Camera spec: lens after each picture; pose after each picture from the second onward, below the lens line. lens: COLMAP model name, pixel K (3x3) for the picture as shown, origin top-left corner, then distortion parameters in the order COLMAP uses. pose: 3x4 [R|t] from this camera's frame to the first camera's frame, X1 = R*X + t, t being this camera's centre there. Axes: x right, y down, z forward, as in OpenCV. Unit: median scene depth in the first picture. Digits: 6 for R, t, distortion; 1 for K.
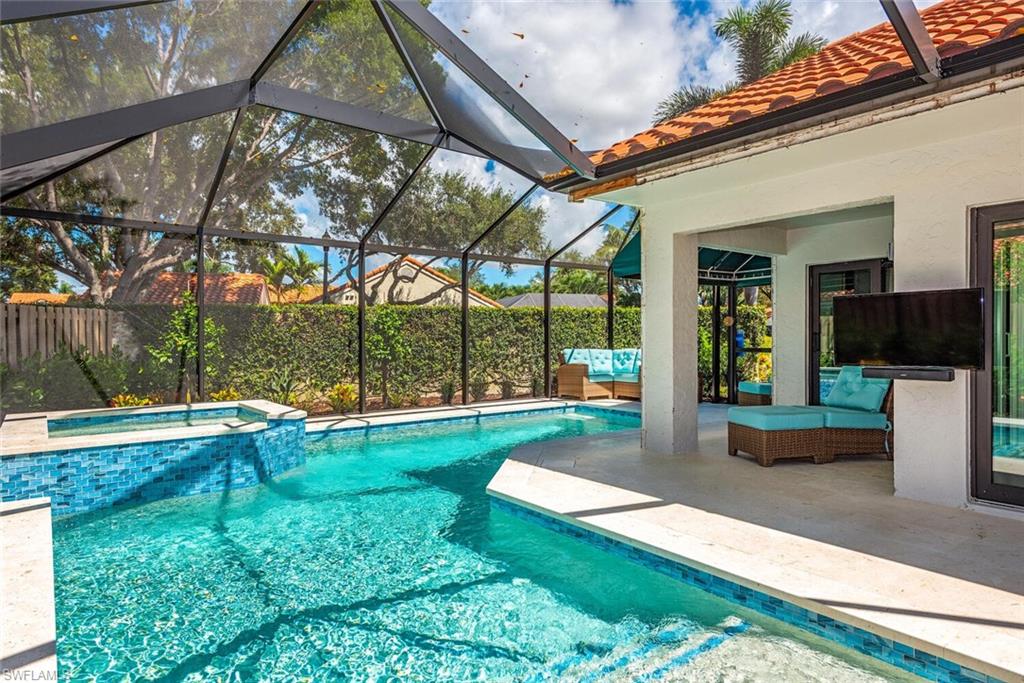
lens RADIAL K [[596.0, 0, 511.4], [0, 596.0, 336.1], [0, 0, 1]] dist [0.019982, -0.001083]
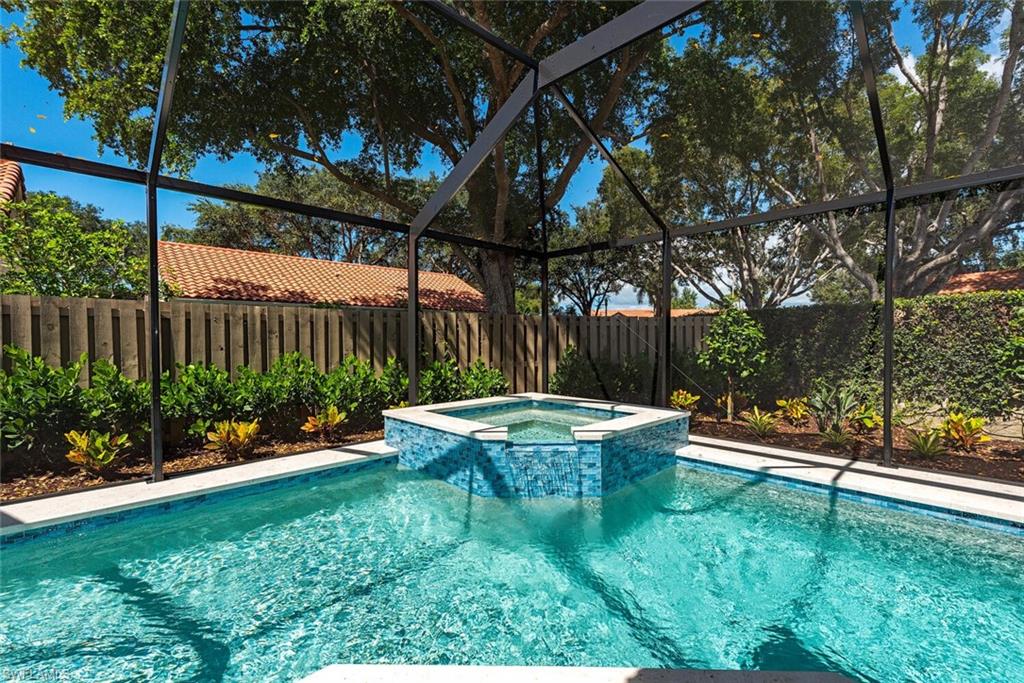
lens RADIAL K [[452.7, 0, 512.0], [0, 452.7, 341.5], [0, 0, 1]] dist [0.001047, -0.000028]
pose [[0.120139, 0.009012, -0.992716, 0.240861], [-0.000905, 0.999959, 0.008968, -0.003875], [0.992757, -0.000179, 0.120142, 0.785904]]
